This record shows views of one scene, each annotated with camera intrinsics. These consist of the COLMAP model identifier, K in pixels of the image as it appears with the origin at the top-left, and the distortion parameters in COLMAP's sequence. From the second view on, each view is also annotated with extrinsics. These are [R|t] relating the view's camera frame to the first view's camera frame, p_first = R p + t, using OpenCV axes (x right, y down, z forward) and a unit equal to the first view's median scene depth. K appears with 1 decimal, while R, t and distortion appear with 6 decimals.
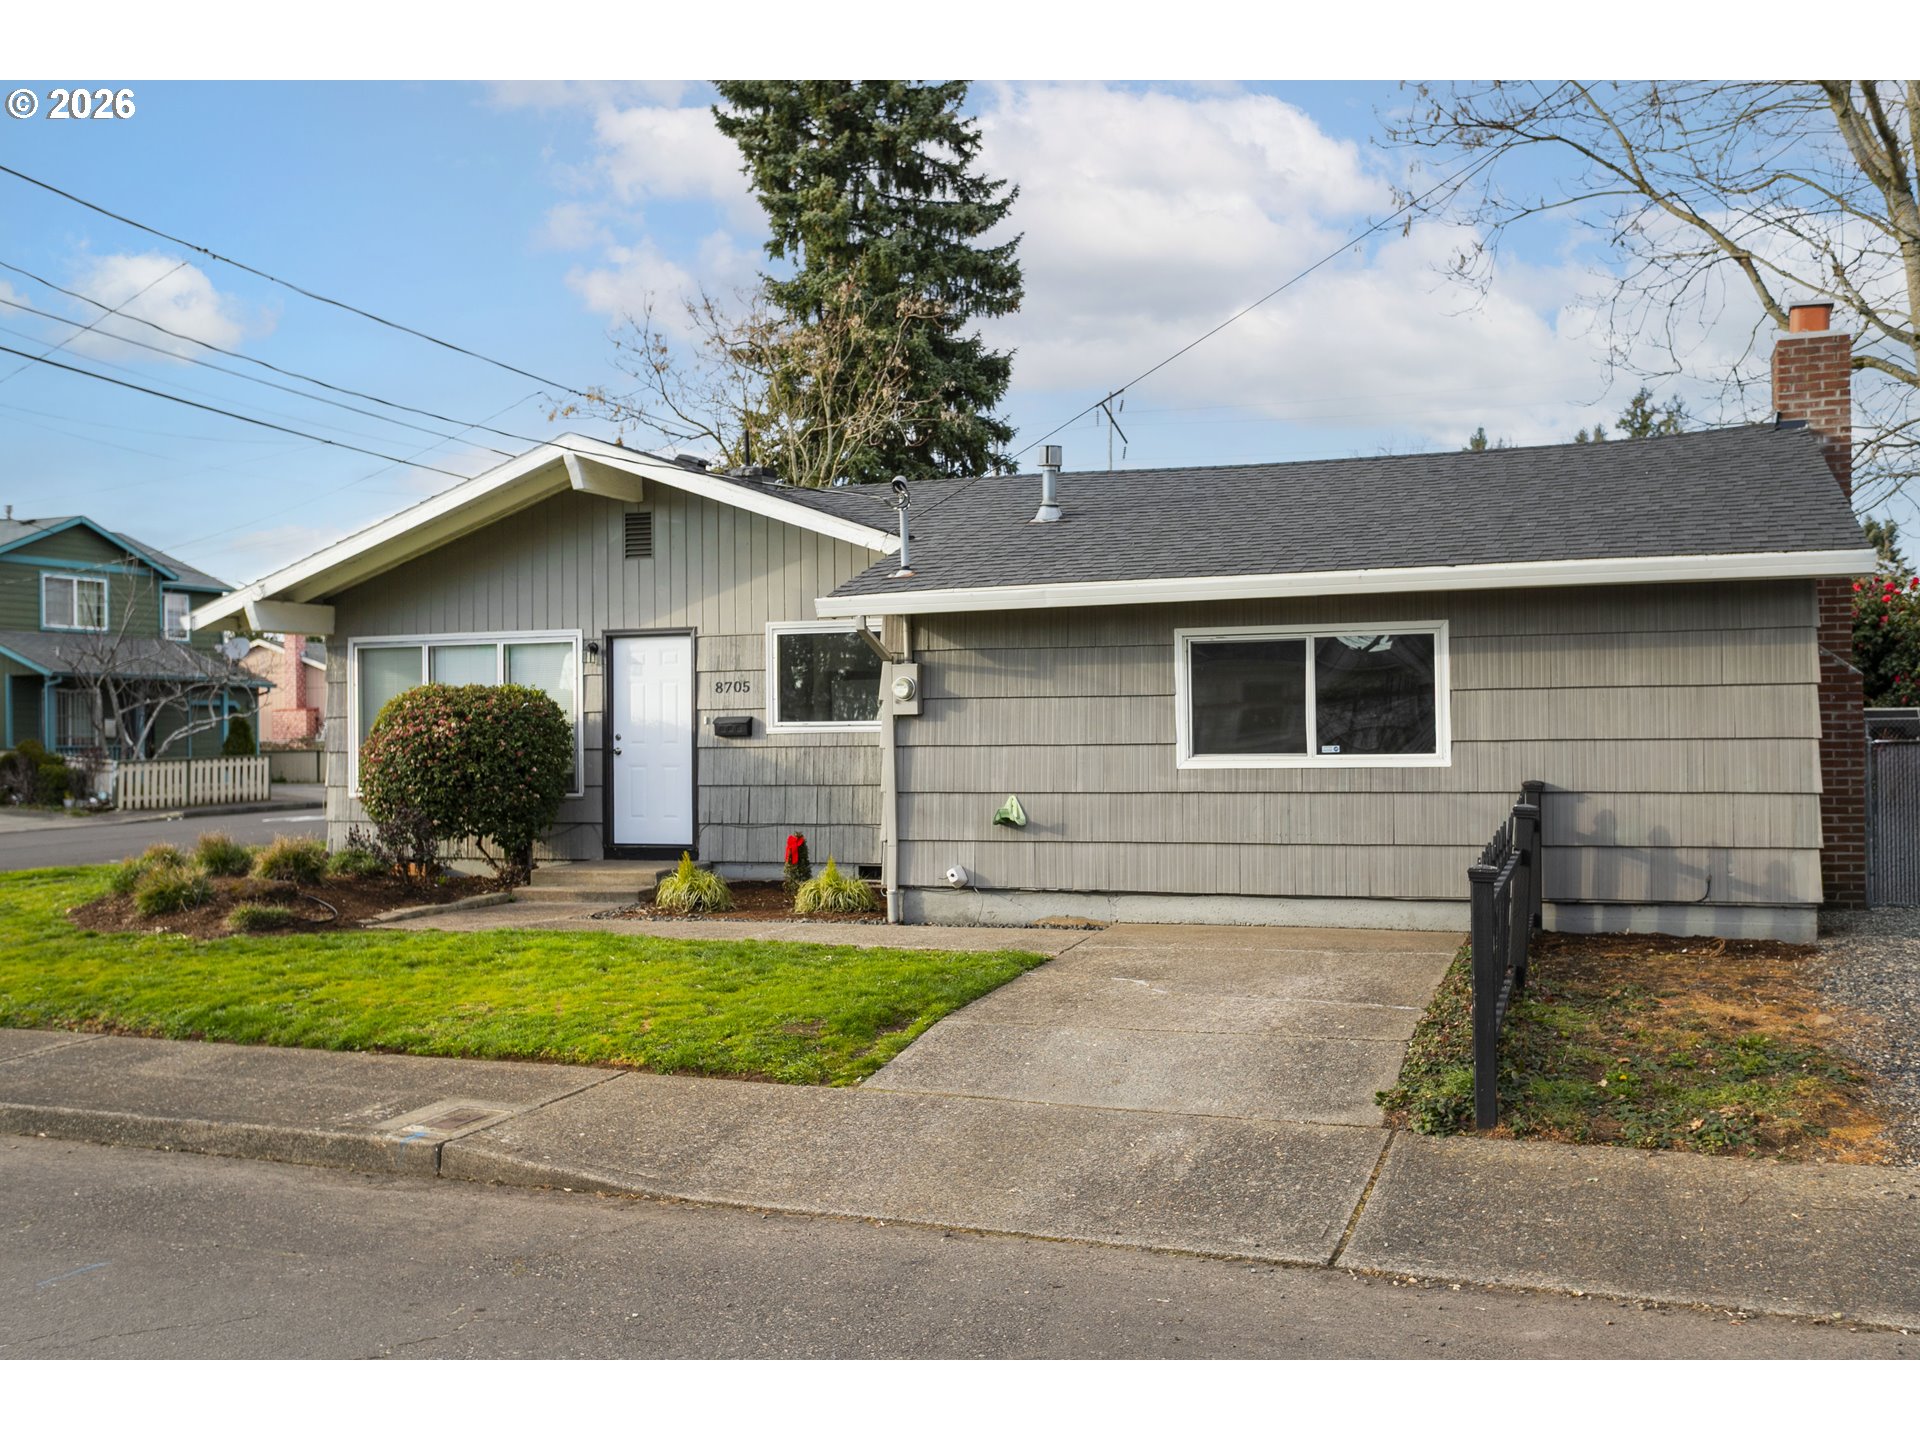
lens RADIAL K [[1355.6, 0, 961.8], [0, 1355.6, 715.8], [0, 0, 1]] dist [0.008292, -0.003567]
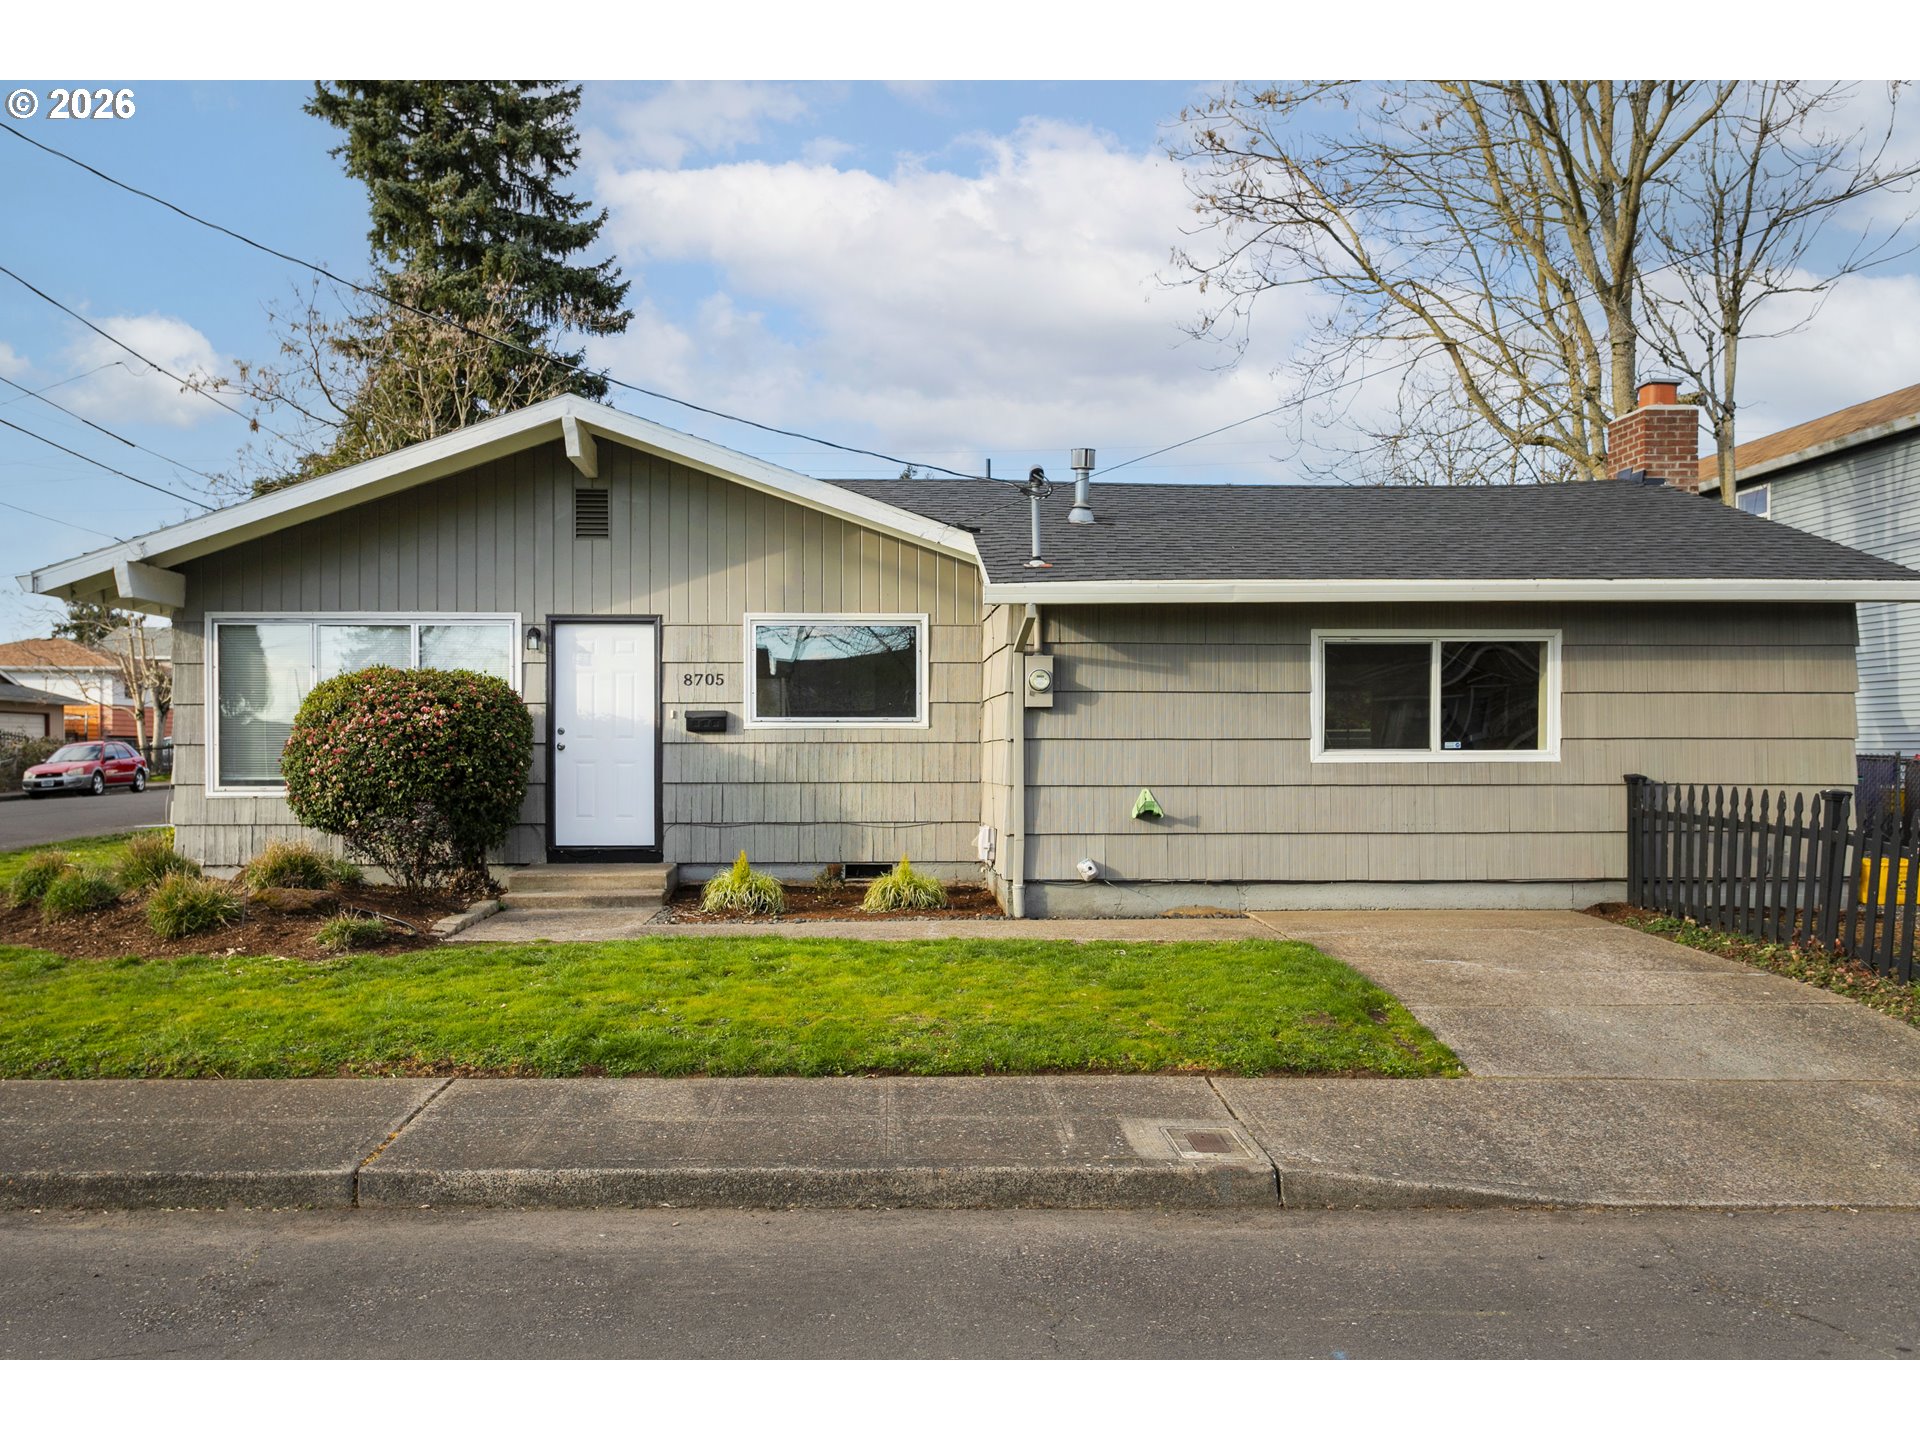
lens RADIAL K [[1272.4, 0, 935.0], [0, 1272.4, 750.3], [0, 0, 1]] dist [0.005577, 0.001841]
pose [[0.954377, 0.010001, 0.298437, -0.346701], [-0.014773, 0.999796, 0.013738, 0.016957], [-0.298239, -0.017520, 0.954330, 0.123103]]
